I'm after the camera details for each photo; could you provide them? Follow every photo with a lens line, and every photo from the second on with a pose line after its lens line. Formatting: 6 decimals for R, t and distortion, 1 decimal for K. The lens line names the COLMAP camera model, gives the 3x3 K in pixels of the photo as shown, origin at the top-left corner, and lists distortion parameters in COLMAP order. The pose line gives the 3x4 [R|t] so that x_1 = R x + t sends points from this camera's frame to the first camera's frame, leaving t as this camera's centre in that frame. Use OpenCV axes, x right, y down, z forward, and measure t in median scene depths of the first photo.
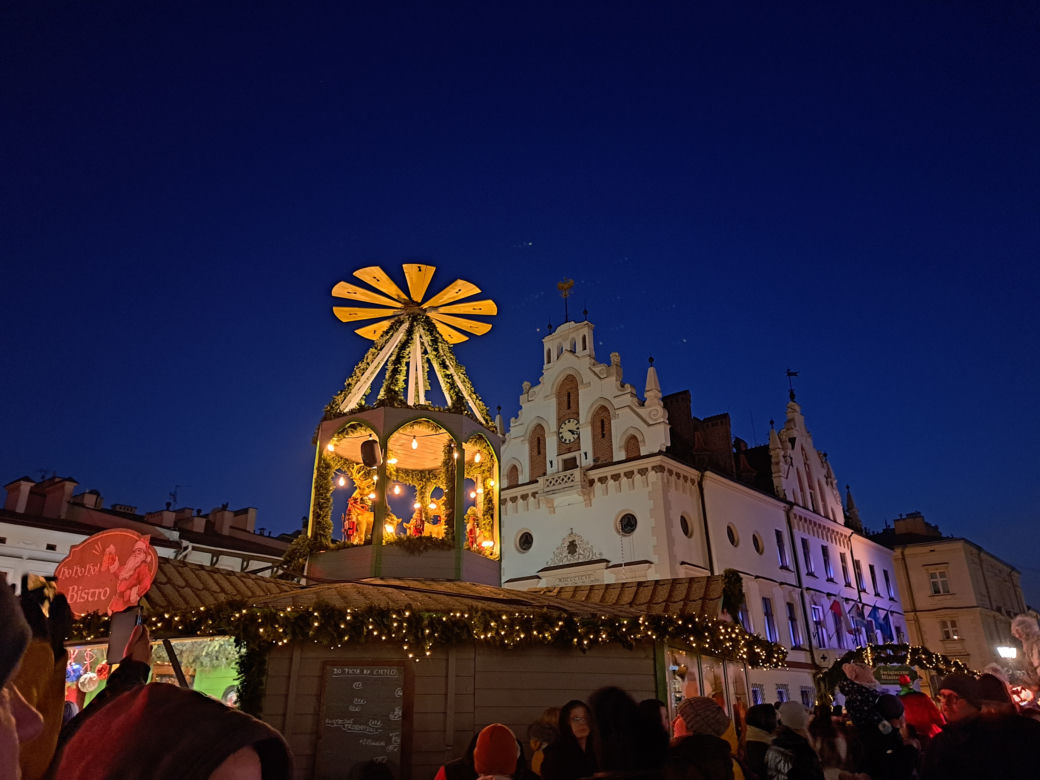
lens RADIAL K [[724.4, 0, 522.7], [0, 724.4, 397.0], [0, 0, 1]] dist [0.092835, -0.084918]
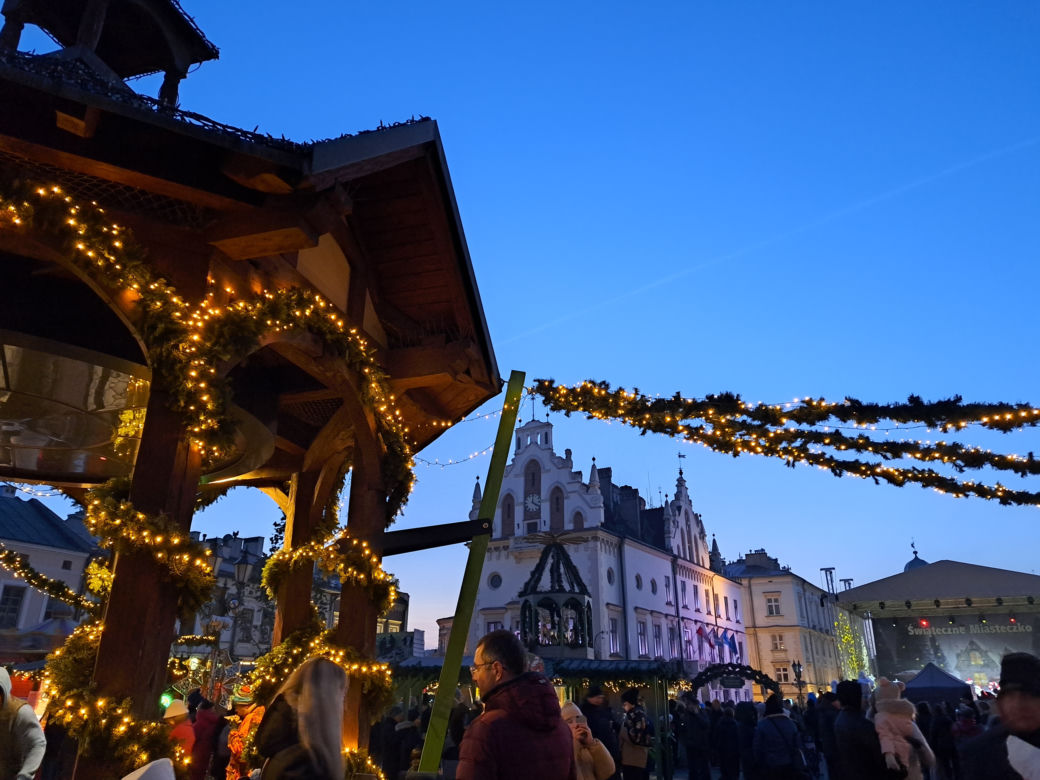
lens RADIAL K [[724.4, 0, 522.7], [0, 724.4, 397.0], [0, 0, 1]] dist [0.092835, -0.084918]
pose [[0.985750, 0.075351, 0.150396, -0.160982], [-0.077165, 0.996999, 0.006250, -0.146809], [-0.149474, -0.017766, 0.988606, -0.344936]]
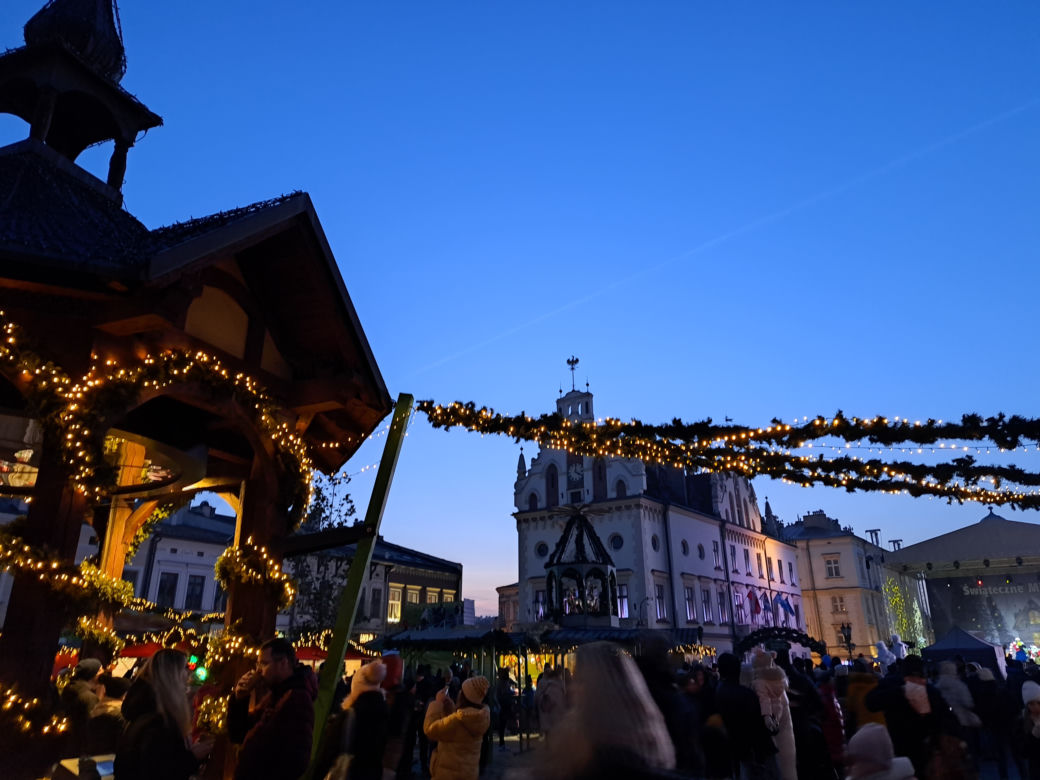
lens RADIAL K [[728.3, 0, 526.4], [0, 728.3, 377.8], [0, 0, 1]] dist [0.082189, -0.064156]
pose [[0.996255, 0.031286, 0.080601, -0.134783], [-0.033752, 0.998997, 0.029422, -0.157181], [-0.079599, -0.032032, 0.996312, -0.366061]]
